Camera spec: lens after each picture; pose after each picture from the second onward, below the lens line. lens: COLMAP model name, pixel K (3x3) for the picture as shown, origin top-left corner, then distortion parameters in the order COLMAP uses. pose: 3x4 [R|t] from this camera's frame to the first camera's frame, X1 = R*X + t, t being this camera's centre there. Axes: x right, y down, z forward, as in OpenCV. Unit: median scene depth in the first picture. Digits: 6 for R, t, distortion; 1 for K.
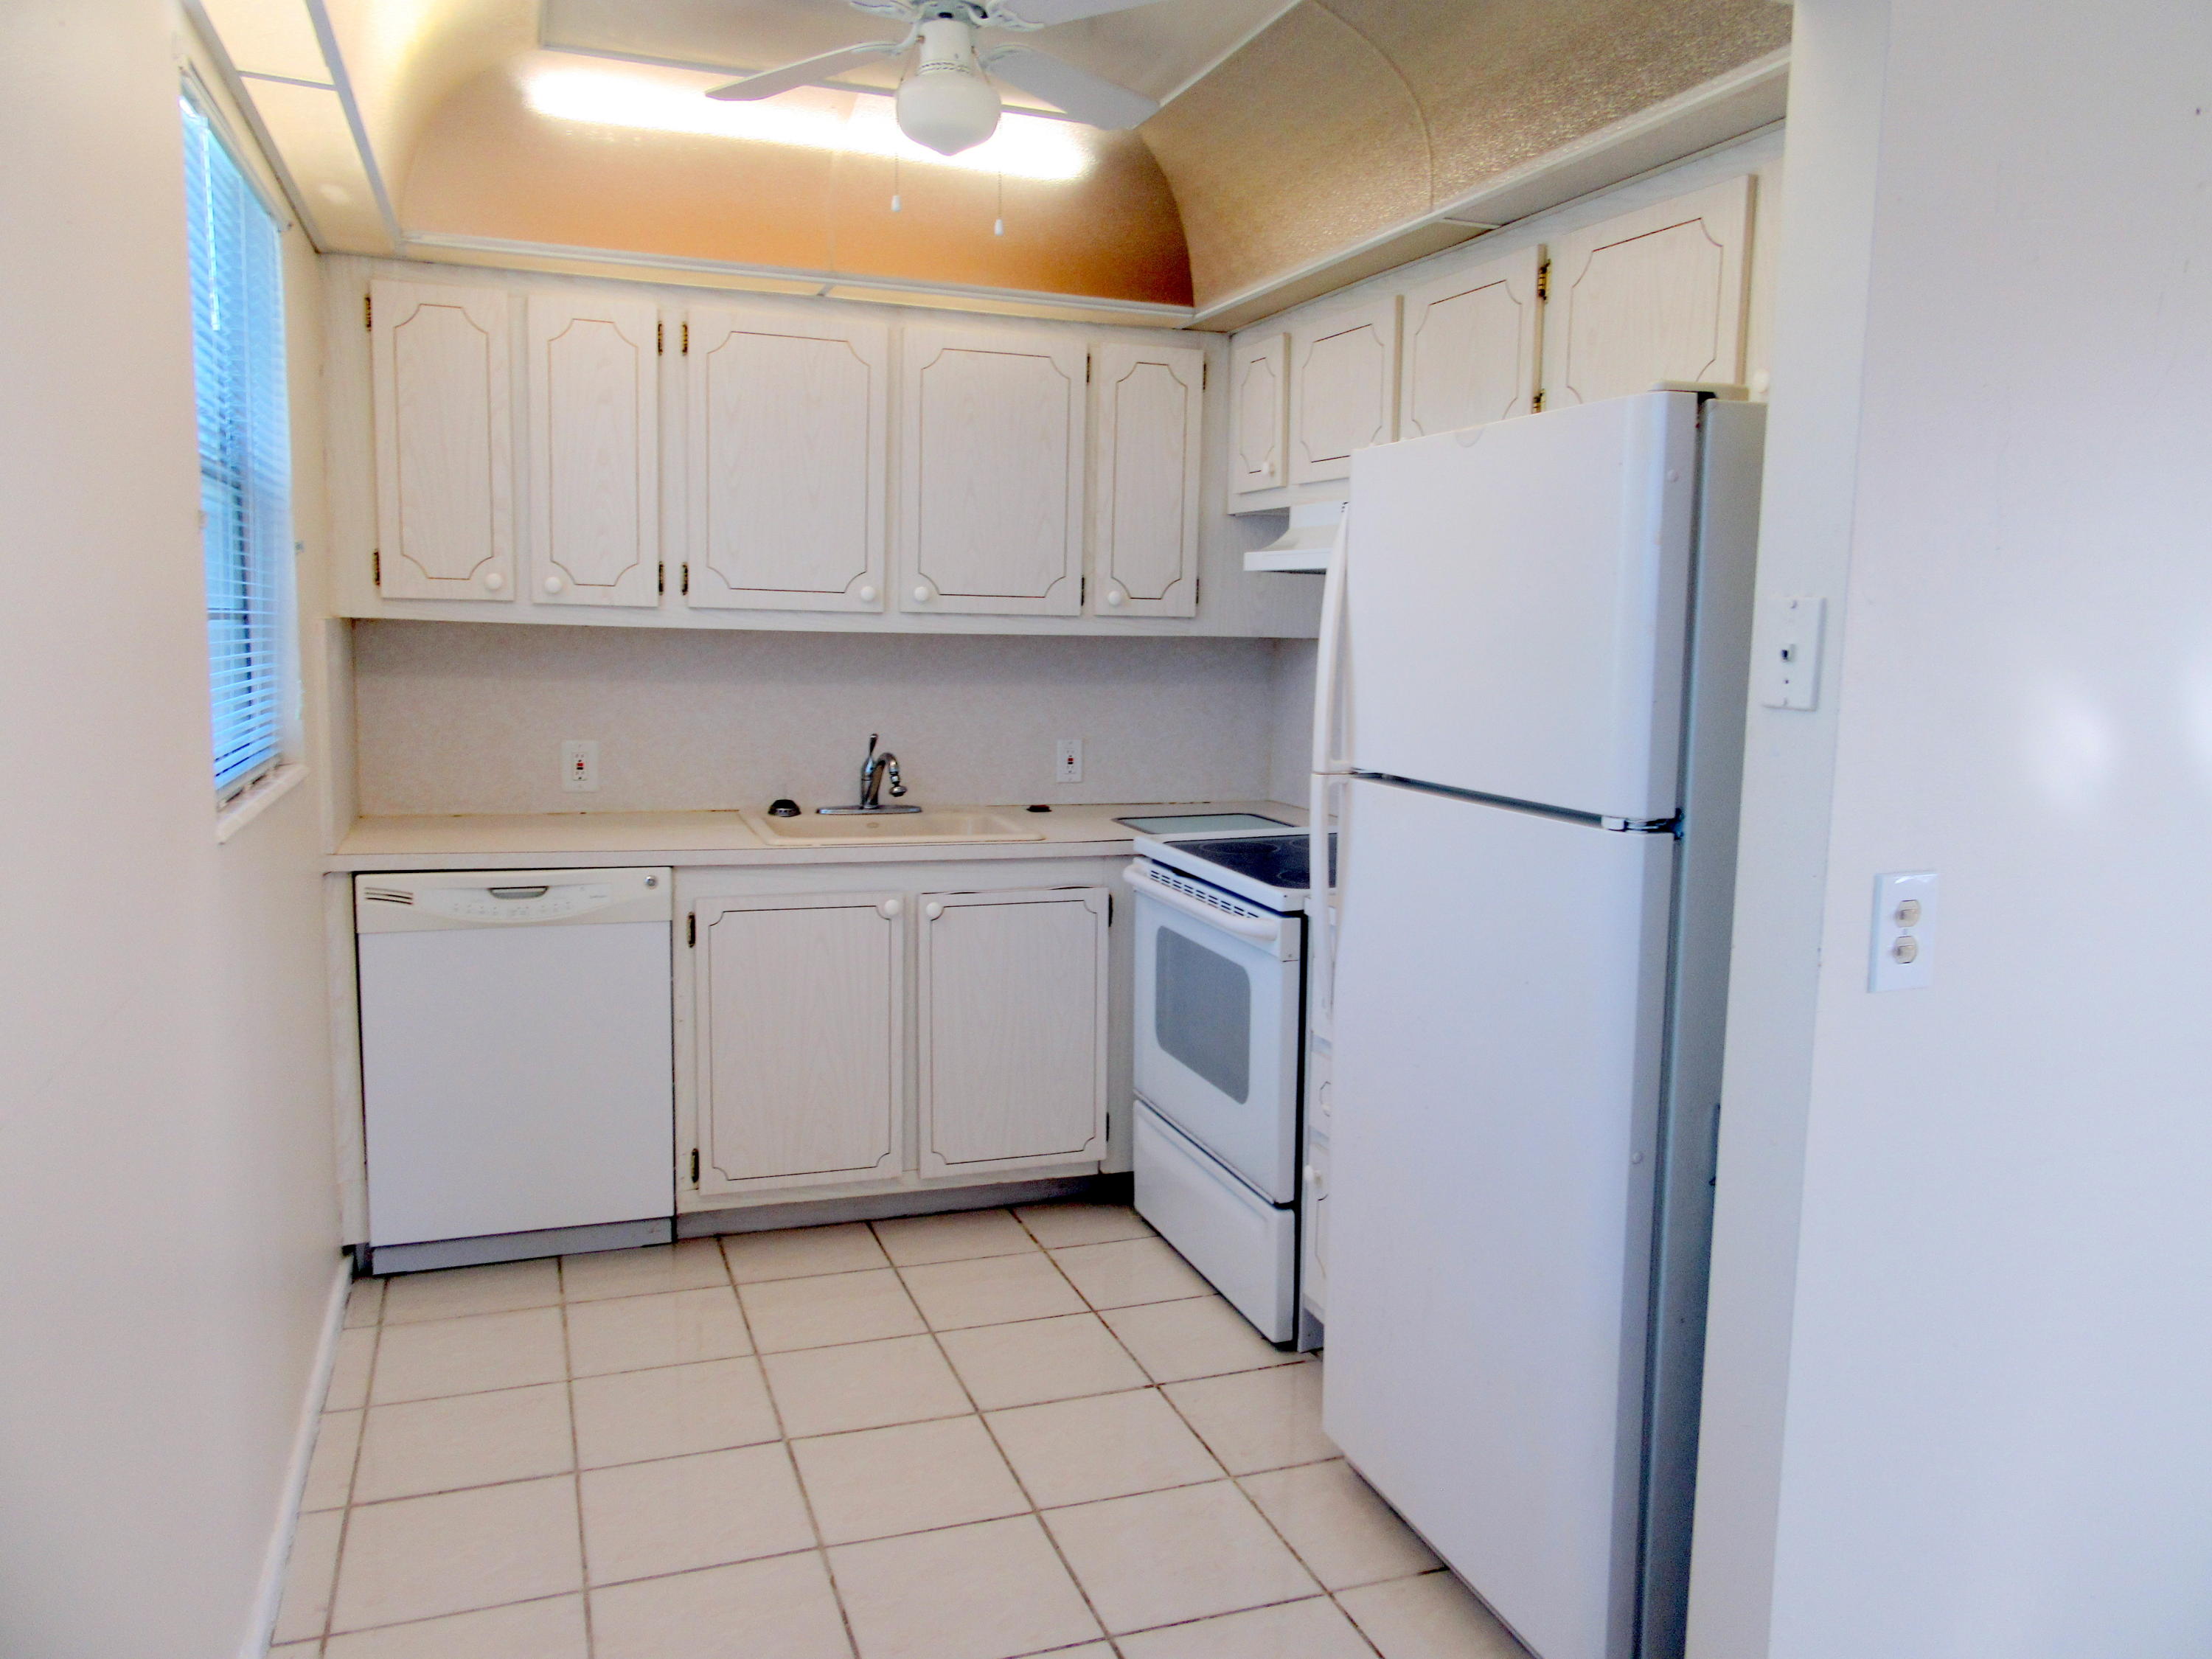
lens RADIAL K [[1649.3, 0, 1113.0], [0, 1649.3, 827.3], [0, 0, 1]] dist [-0.013875, 0.034111]
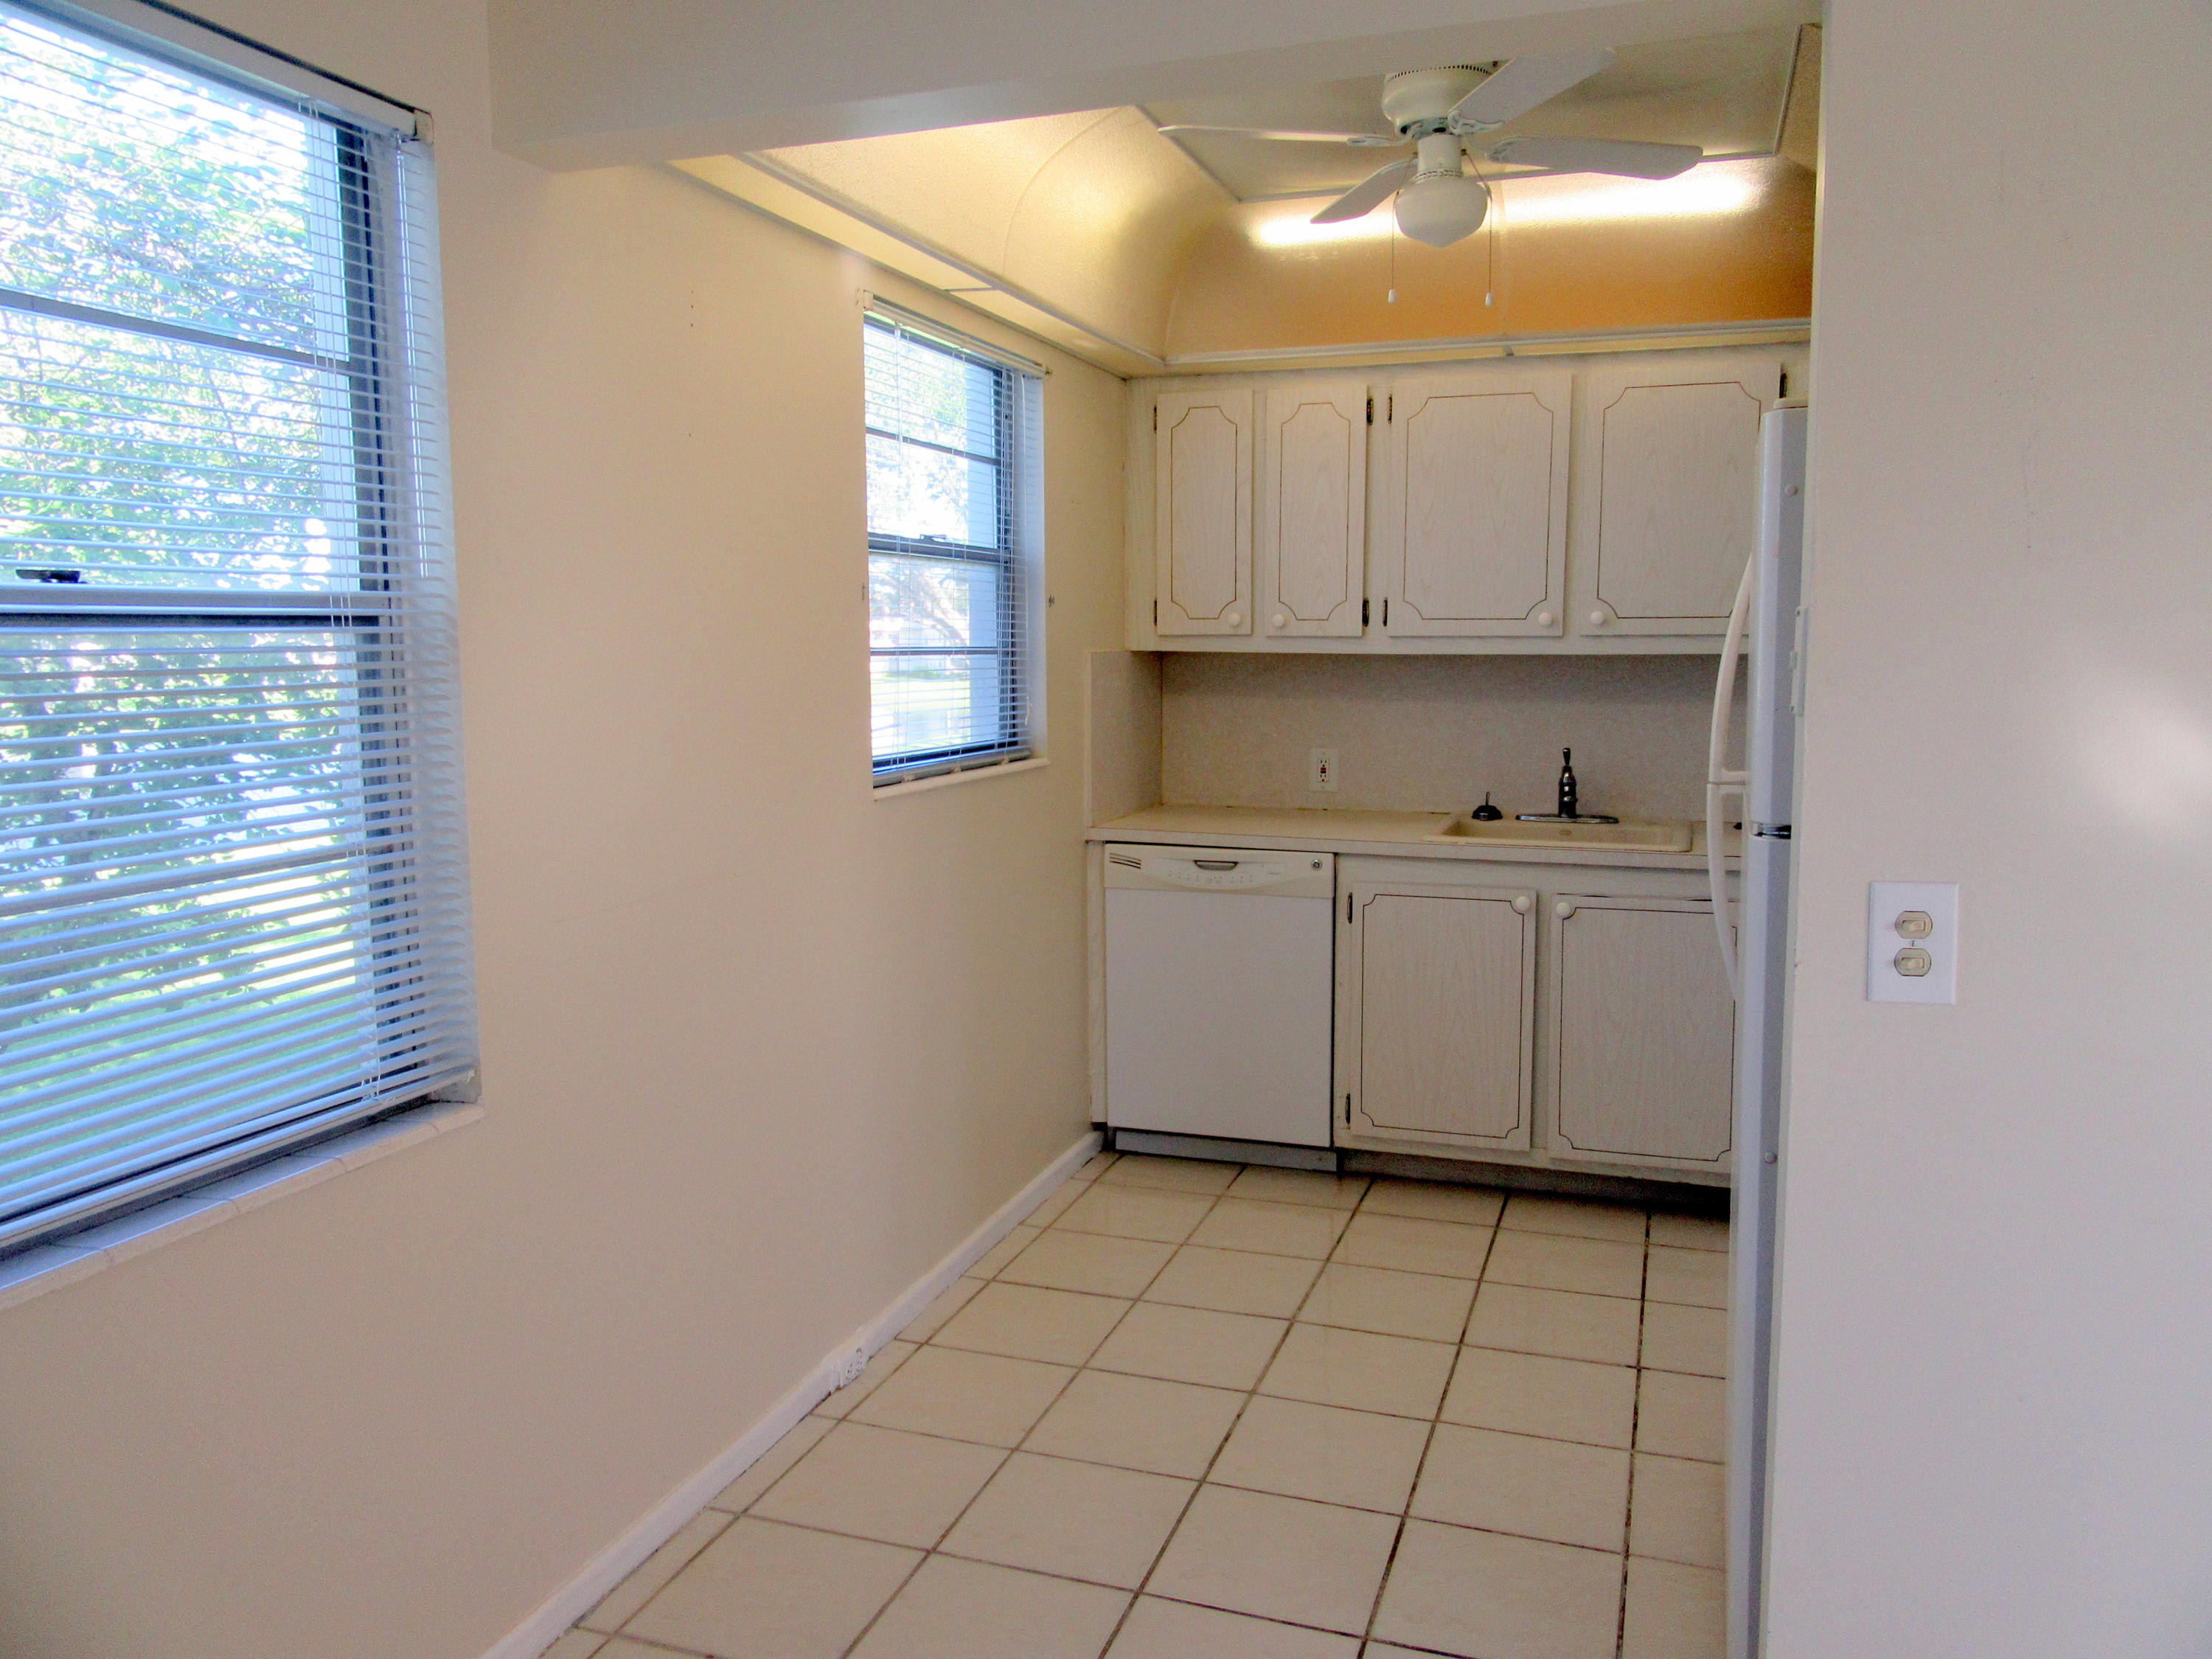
lens RADIAL K [[1649.3, 0, 1113.0], [0, 1649.3, 827.3], [0, 0, 1]] dist [-0.013875, 0.034111]
pose [[0.773726, 0.047393, -0.631745, 0.351146], [-0.057367, 0.998342, 0.004634, 0.008382], [0.630918, 0.032656, 0.775162, -0.029220]]
